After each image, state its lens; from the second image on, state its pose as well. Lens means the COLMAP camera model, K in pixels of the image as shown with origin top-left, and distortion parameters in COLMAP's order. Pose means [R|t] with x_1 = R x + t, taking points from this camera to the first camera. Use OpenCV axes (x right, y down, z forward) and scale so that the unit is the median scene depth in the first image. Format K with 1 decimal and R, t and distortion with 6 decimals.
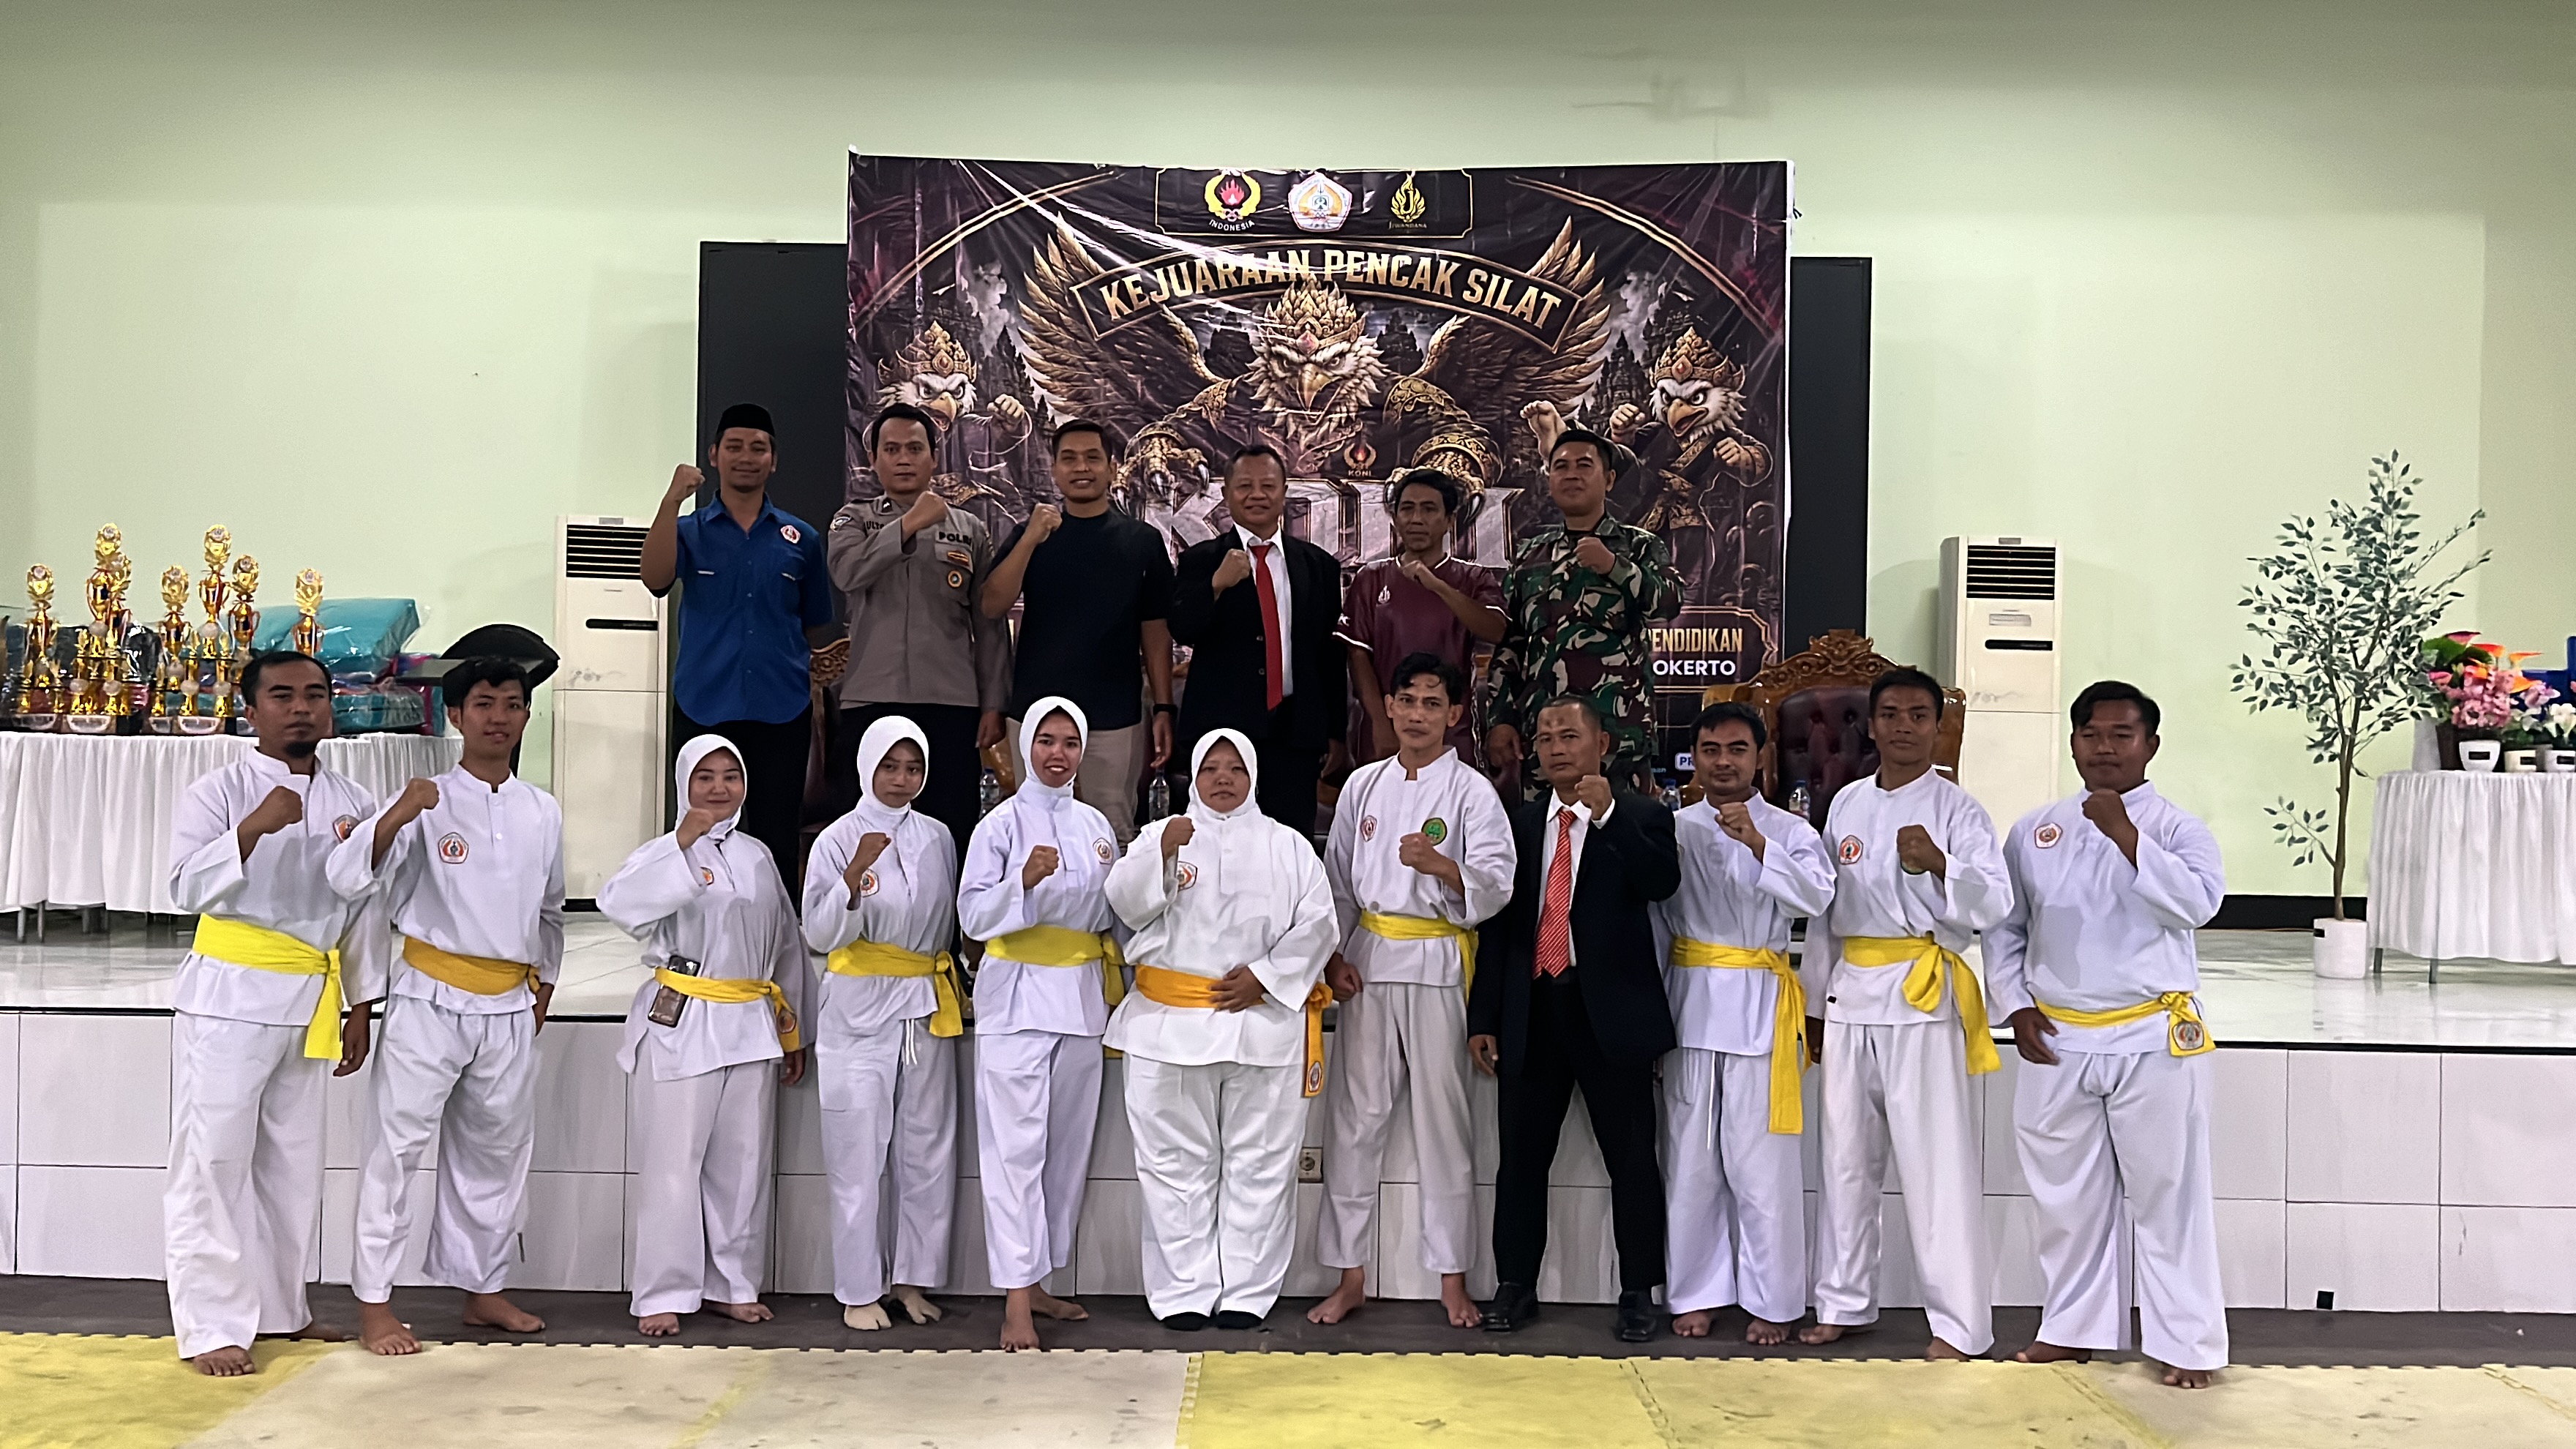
lens RADIAL K [[2335.6, 0, 1283.3], [0, 2335.6, 760.8], [0, 0, 1]] dist [0.113250, -0.252947]
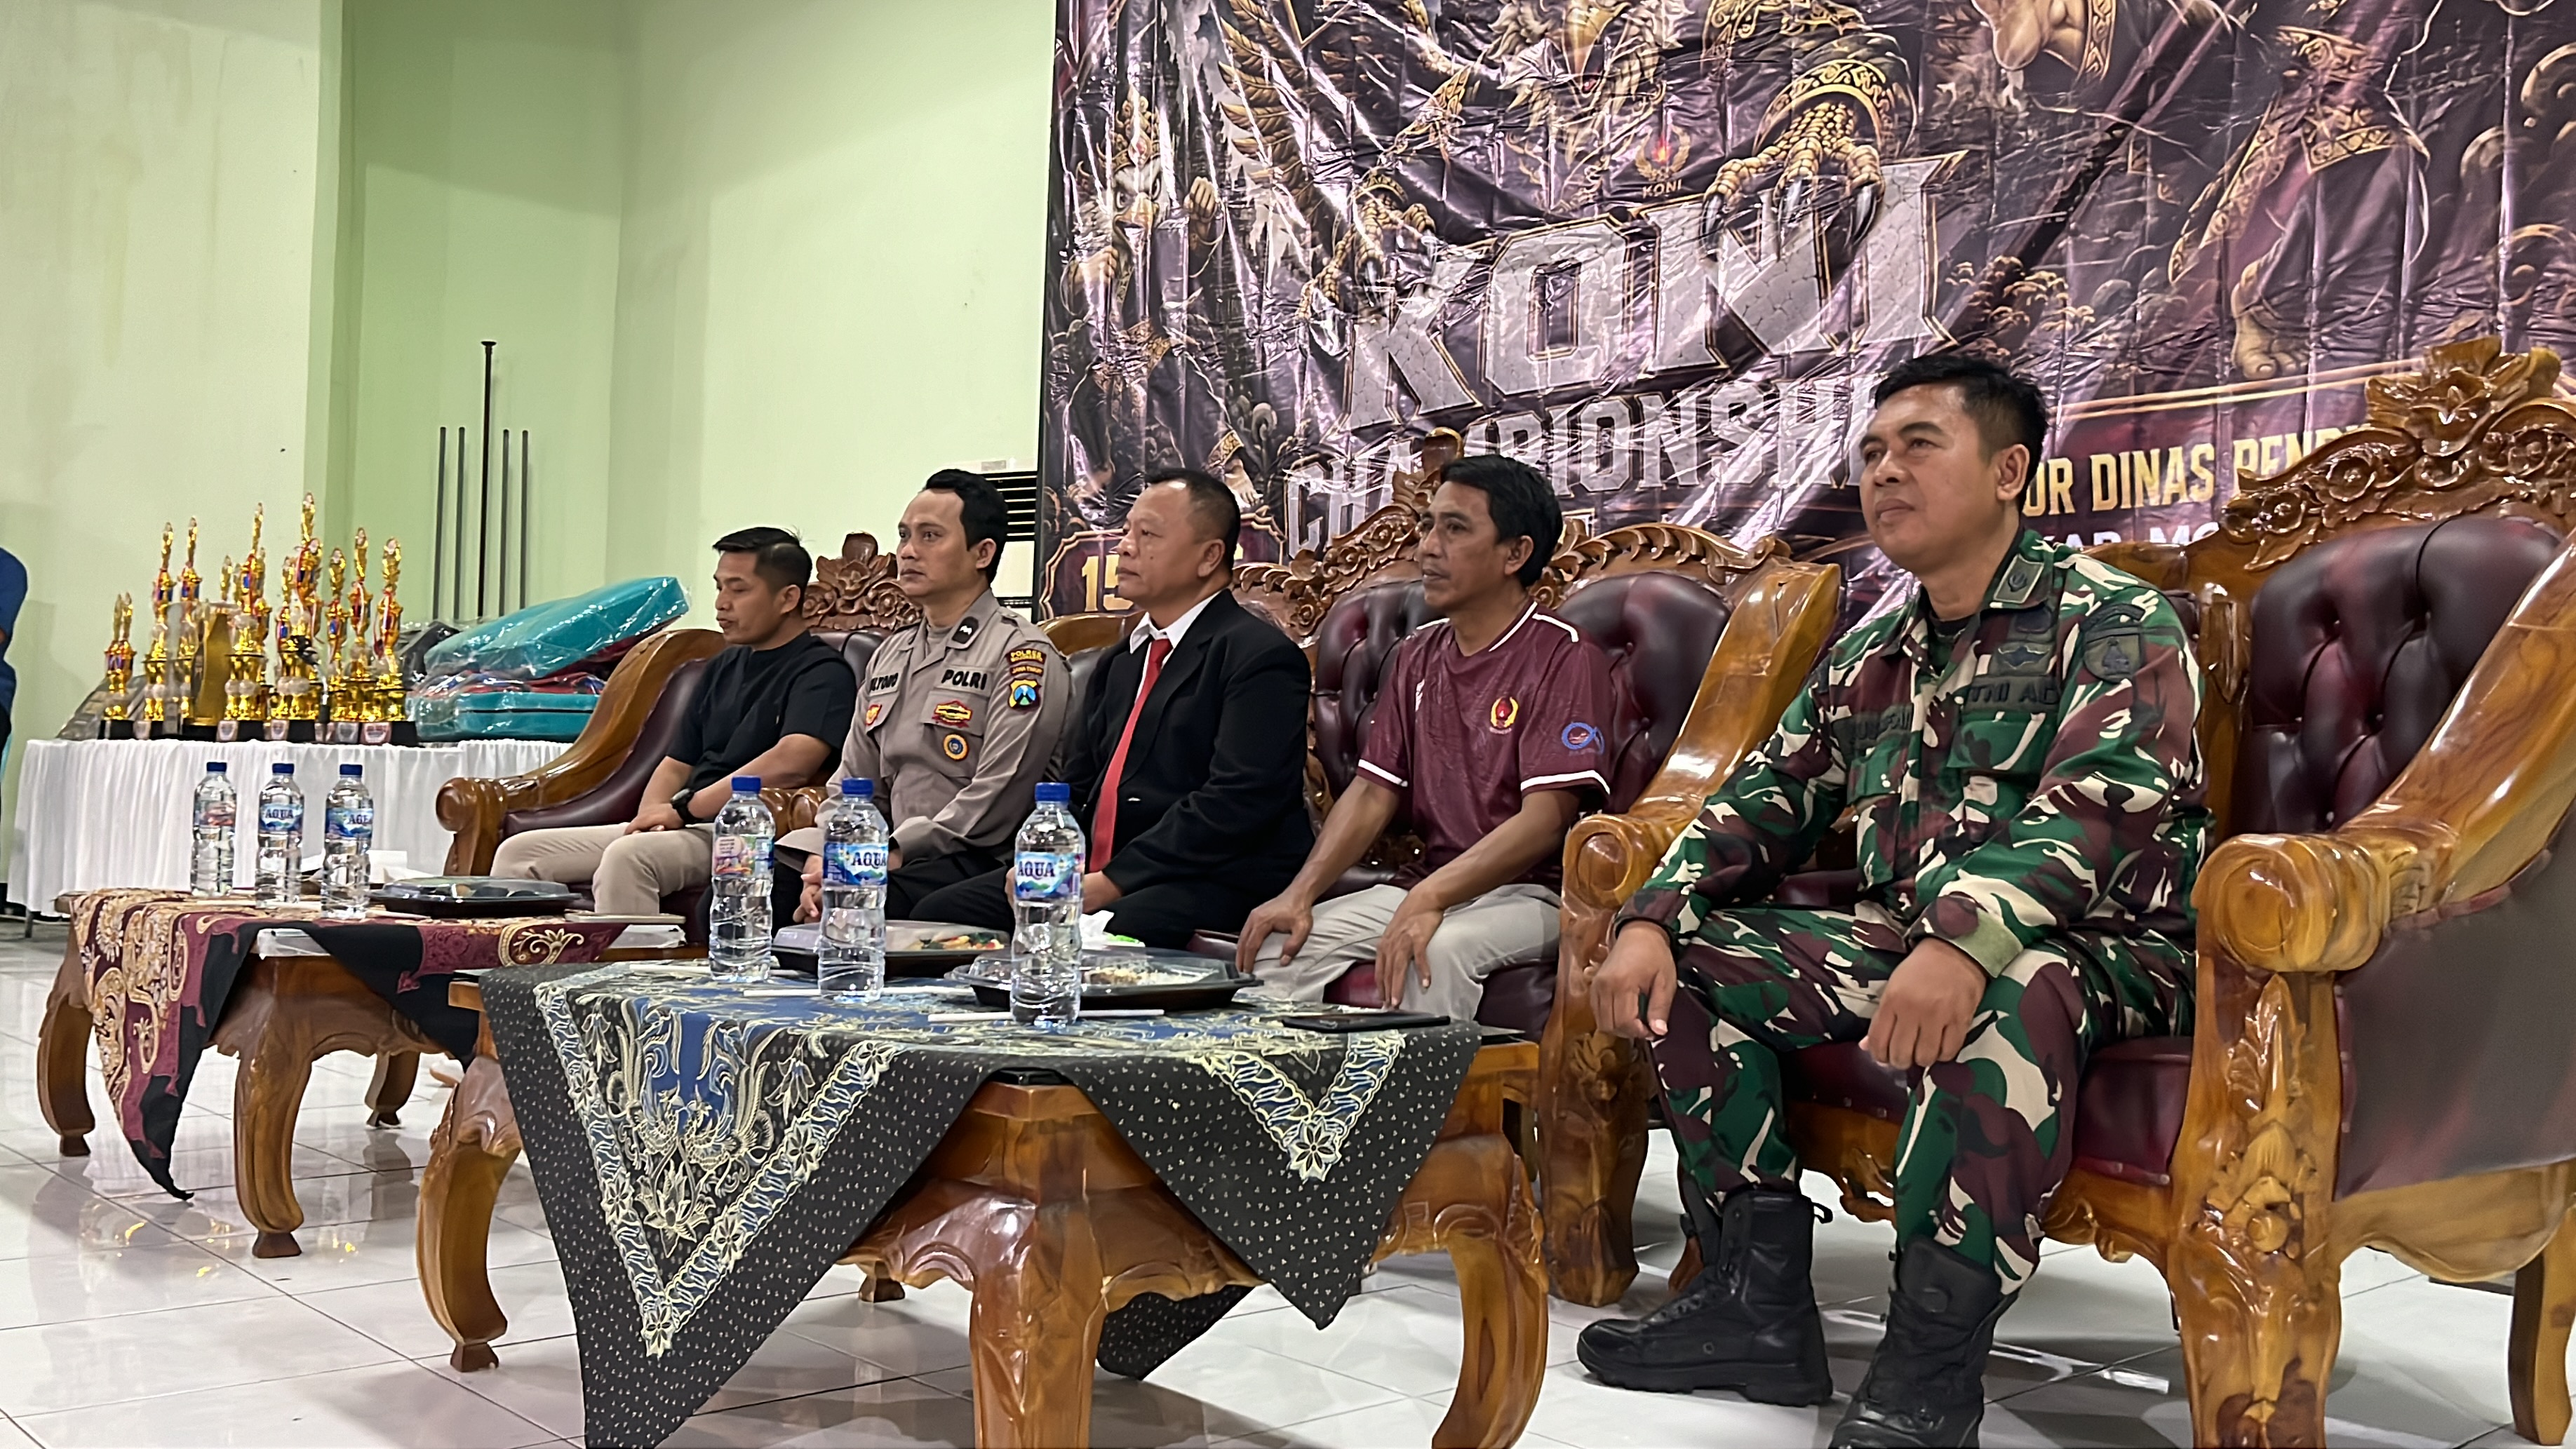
lens RADIAL K [[2240.8, 0, 1295.4], [0, 2240.8, 764.4], [0, 0, 1]] dist [0.002210, -0.005710]
pose [[0.674649, -0.009046, -0.738084, 0.324211], [-0.013969, 0.999589, -0.025020, 0.009569], [0.738007, 0.027190, 0.674245, 0.632513]]
